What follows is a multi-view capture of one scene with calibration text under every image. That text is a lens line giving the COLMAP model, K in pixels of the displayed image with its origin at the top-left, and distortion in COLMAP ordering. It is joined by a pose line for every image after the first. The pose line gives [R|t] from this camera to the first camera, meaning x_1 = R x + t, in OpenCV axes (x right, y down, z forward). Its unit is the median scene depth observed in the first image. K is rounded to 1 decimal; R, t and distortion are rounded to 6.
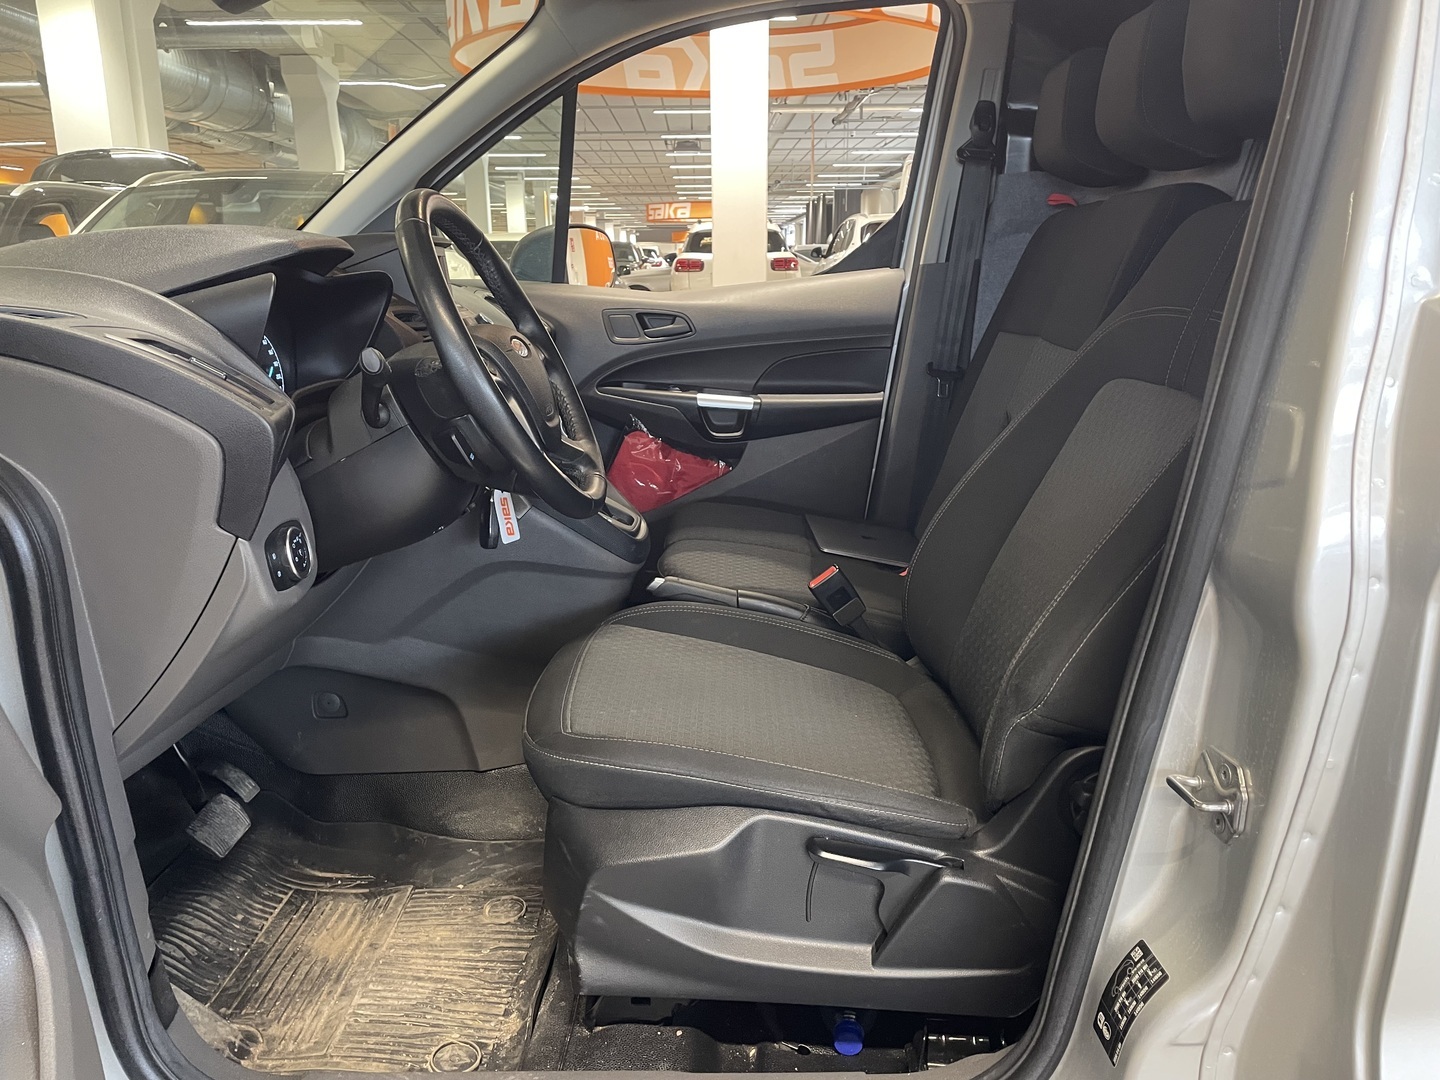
lens RADIAL K [[1081.1, 0, 709.7], [0, 1081.1, 533.7], [0, 0, 1]] dist [0.086641, -0.113533]
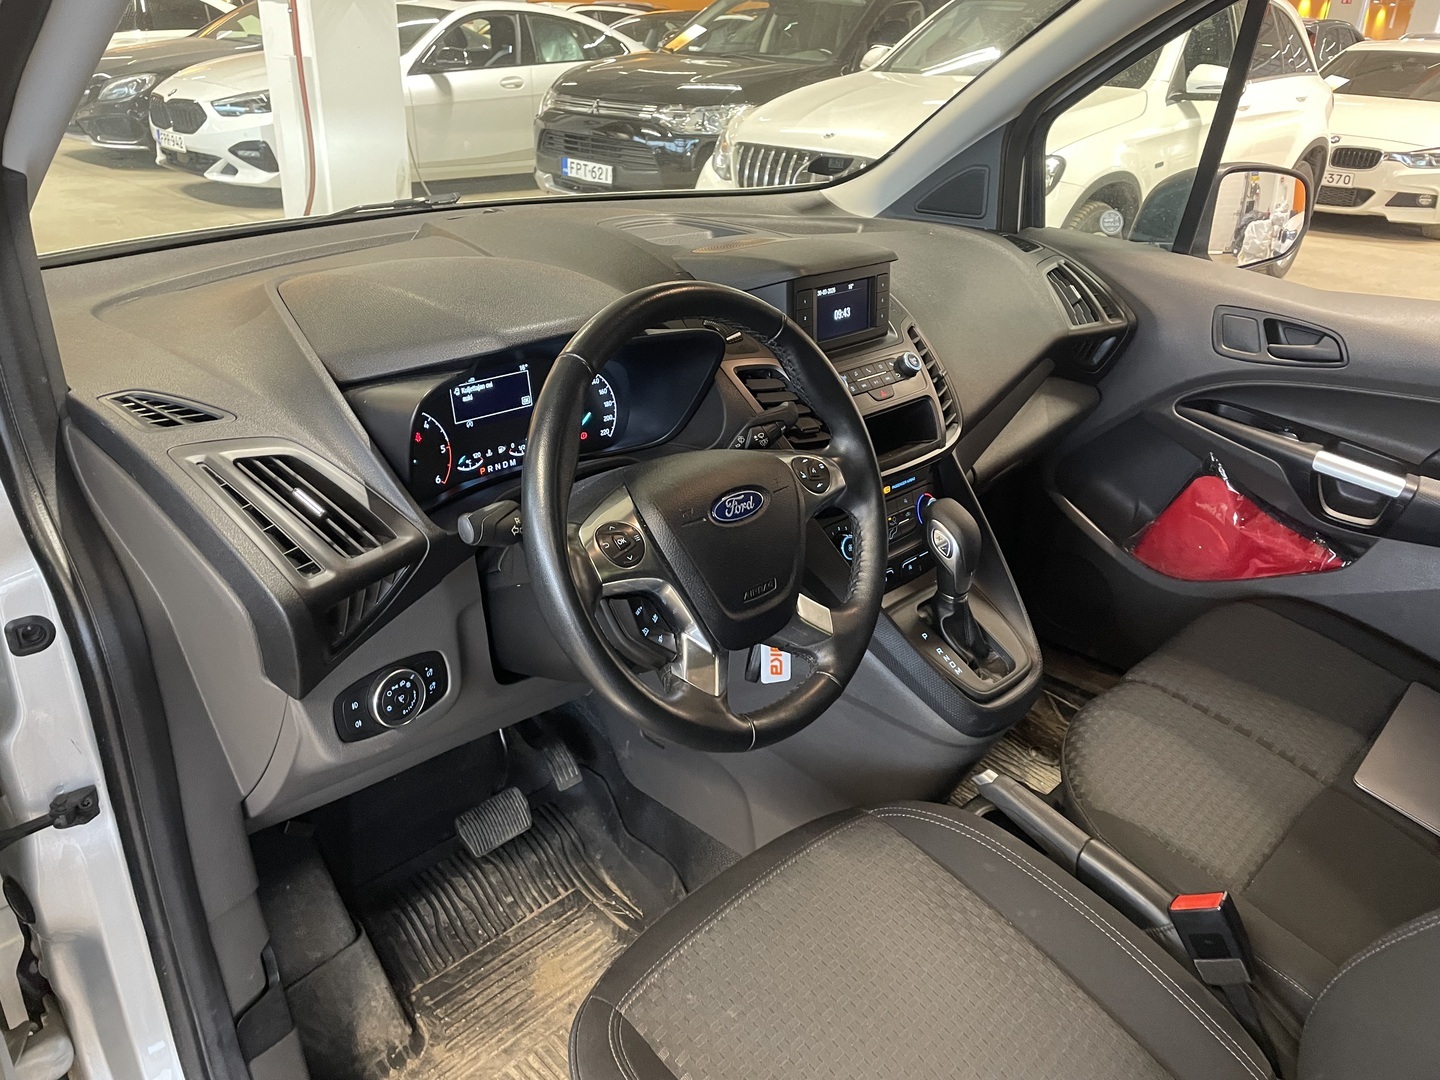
lens RADIAL K [[1081.1, 0, 709.7], [0, 1081.1, 533.7], [0, 0, 1]] dist [0.086641, -0.113533]
pose [[0.740530, 0.320505, -0.590671, 0.208379], [-0.212971, 0.945565, 0.246070, -0.267084], [0.637385, -0.056427, 0.768477, 0.329706]]
